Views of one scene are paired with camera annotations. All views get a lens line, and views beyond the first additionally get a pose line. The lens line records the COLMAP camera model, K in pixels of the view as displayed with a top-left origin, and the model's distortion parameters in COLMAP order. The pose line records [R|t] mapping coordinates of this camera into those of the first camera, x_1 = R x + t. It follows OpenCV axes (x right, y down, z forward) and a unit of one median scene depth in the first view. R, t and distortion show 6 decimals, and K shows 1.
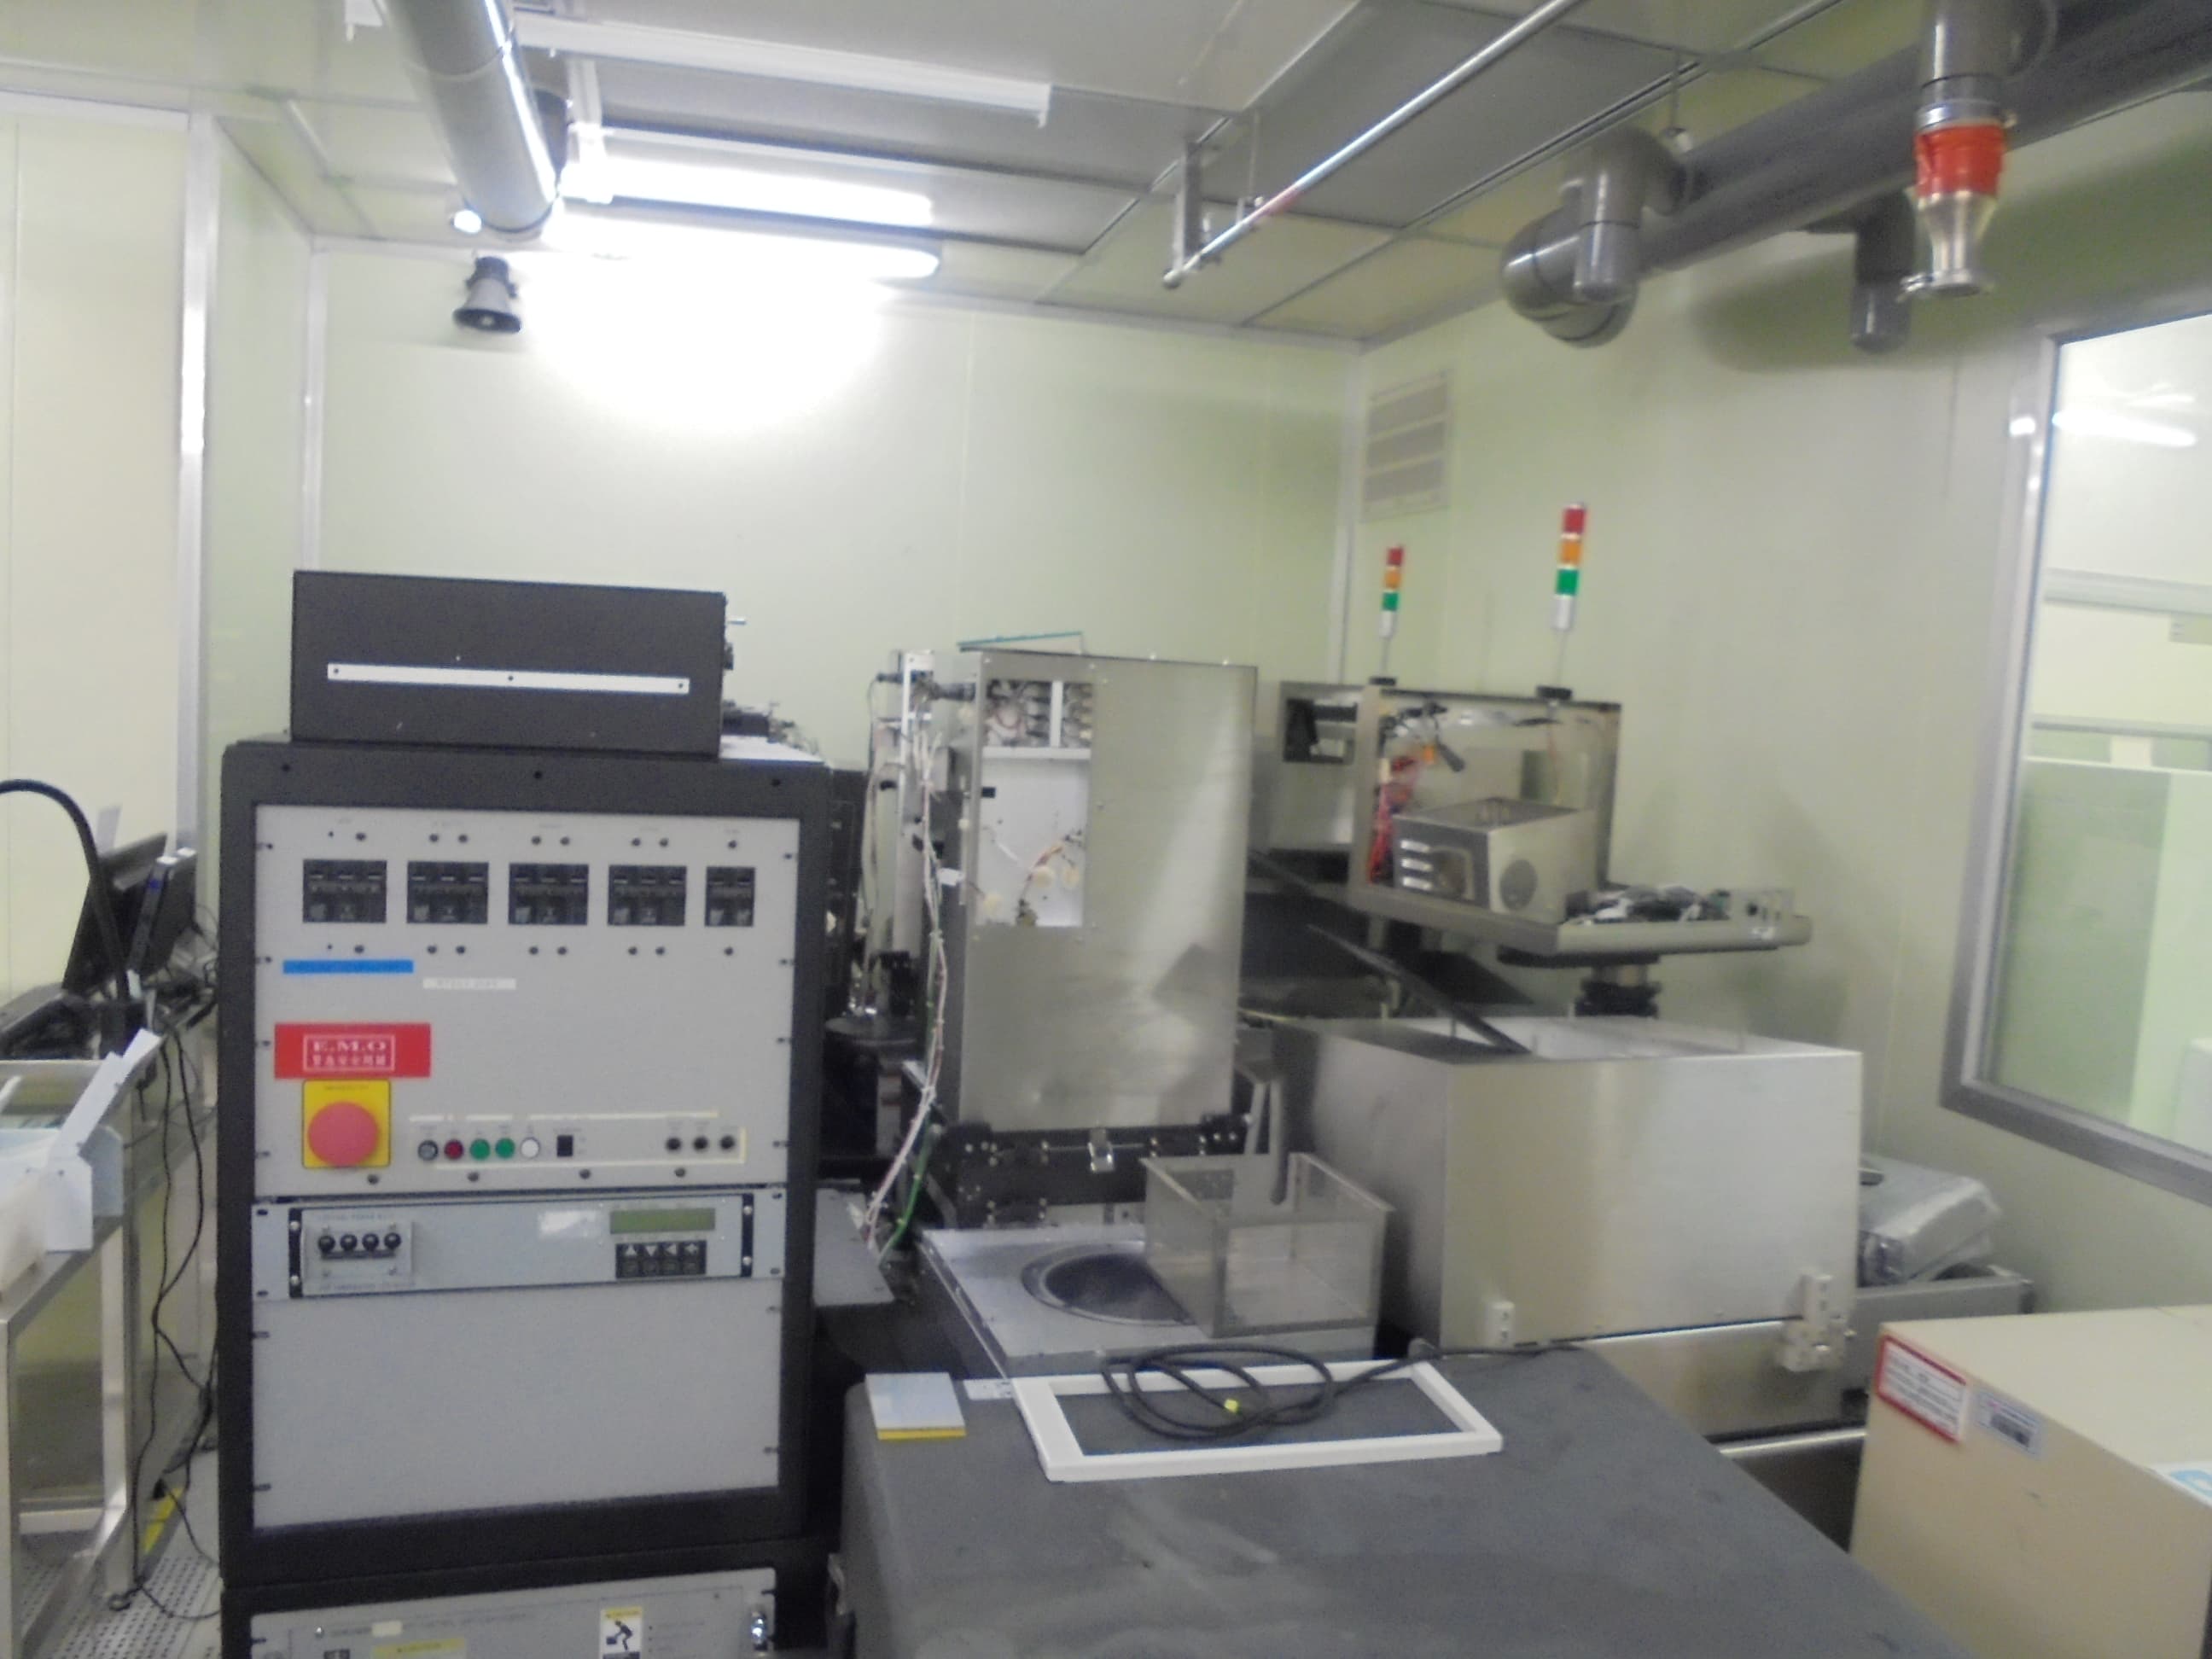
lens RADIAL K [[1715.2, 0, 1154.8], [0, 1715.2, 832.6], [0, 0, 1]] dist [0.080029, -0.000029]
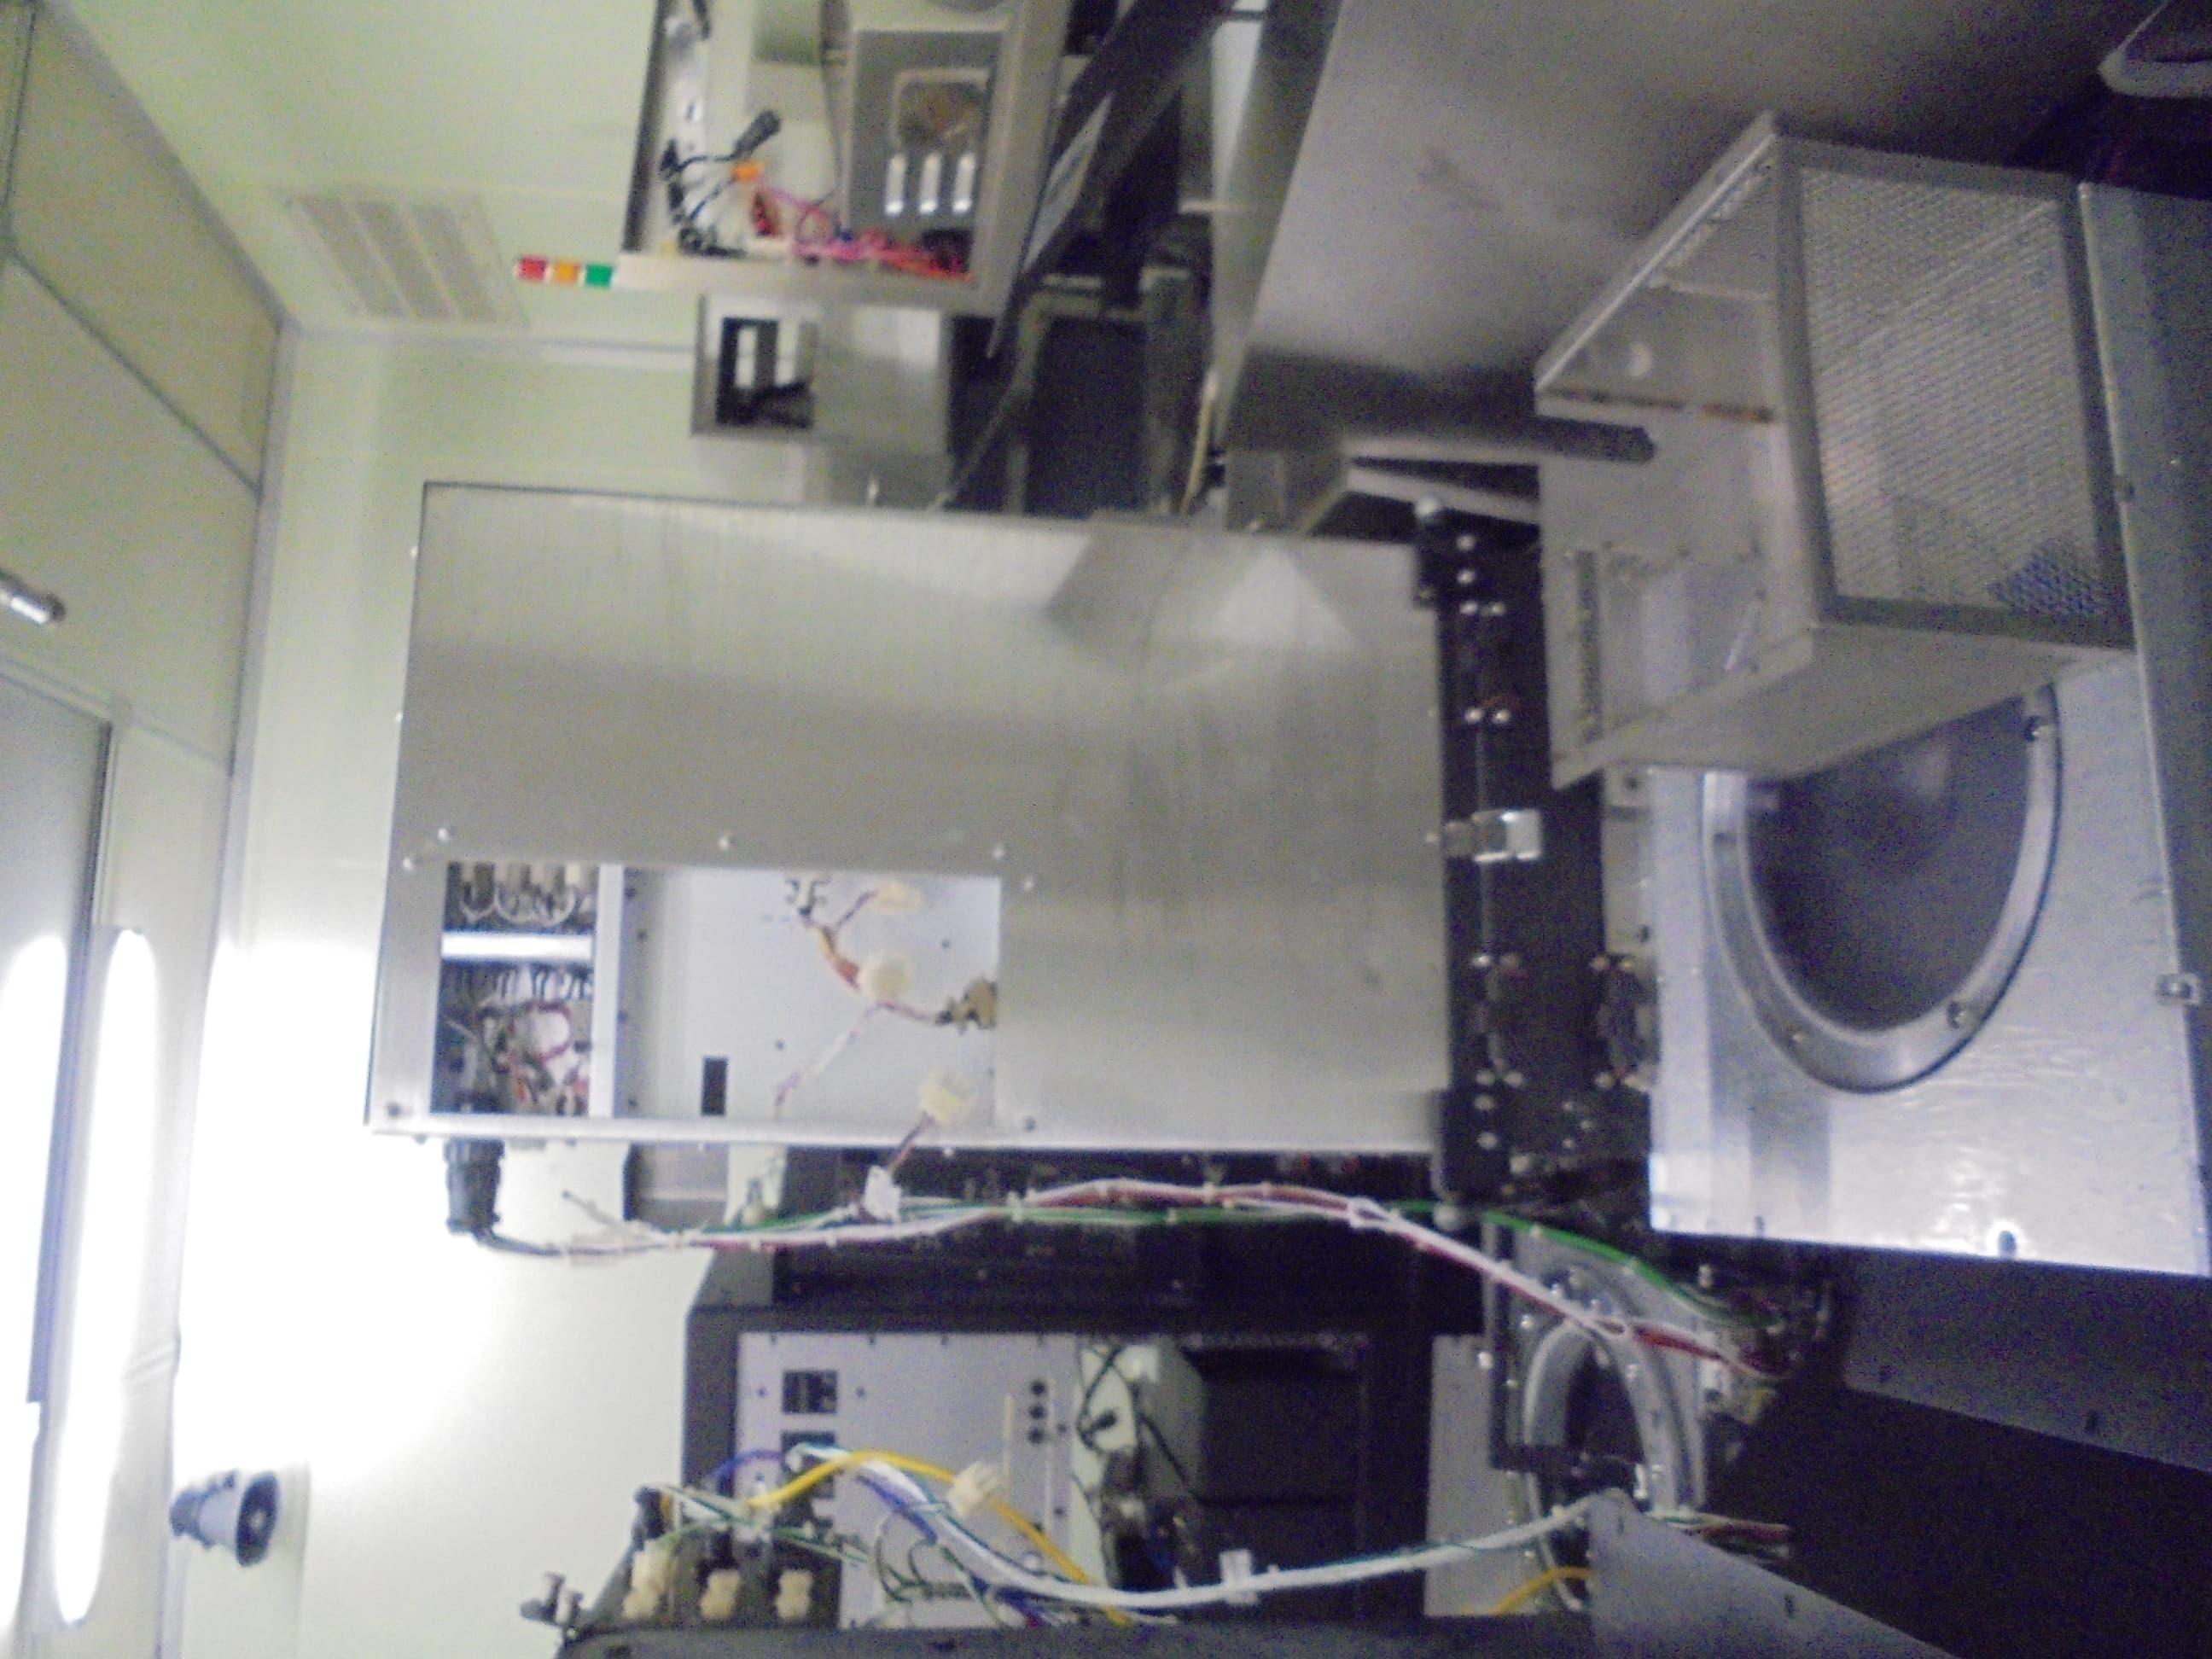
lens RADIAL K [[1665.4, 0, 1080.4], [0, 1665.4, 813.8], [0, 0, 1]] dist [-0.094756, 0.073269]
pose [[0.004798, -0.989042, -0.147557, 0.034698], [0.999145, -0.001316, 0.041311, 0.049970], [-0.041052, -0.147629, 0.988190, 0.502731]]
